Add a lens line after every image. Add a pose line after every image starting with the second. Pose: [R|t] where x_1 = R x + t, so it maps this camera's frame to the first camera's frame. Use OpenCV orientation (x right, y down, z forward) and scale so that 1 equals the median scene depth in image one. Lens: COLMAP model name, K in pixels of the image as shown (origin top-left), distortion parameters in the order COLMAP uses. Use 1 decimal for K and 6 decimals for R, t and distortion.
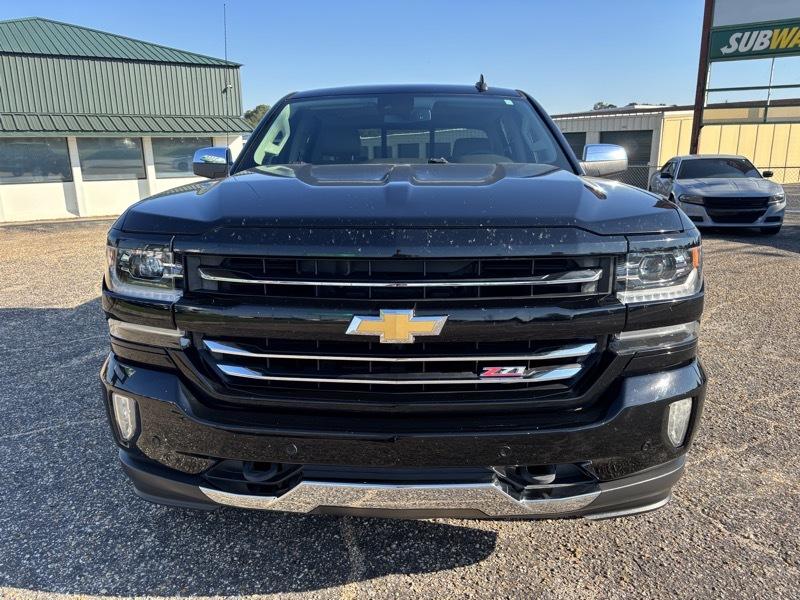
lens RADIAL K [[605.2, 0, 391.6], [0, 605.2, 297.6], [0, 0, 1]] dist [0.045853, -0.043332]
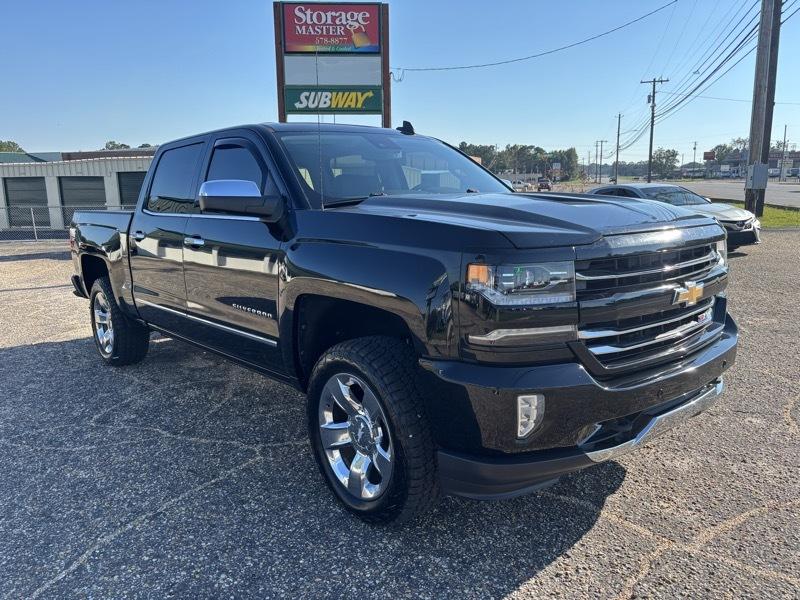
lens RADIAL K [[605.2, 0, 391.6], [0, 605.2, 297.6], [0, 0, 1]] dist [0.045853, -0.043332]
pose [[0.747485, -0.128930, 0.651647, -0.142291], [0.169716, 0.985493, 0.000306, -0.006240], [-0.642233, 0.110366, 0.758523, 0.031062]]
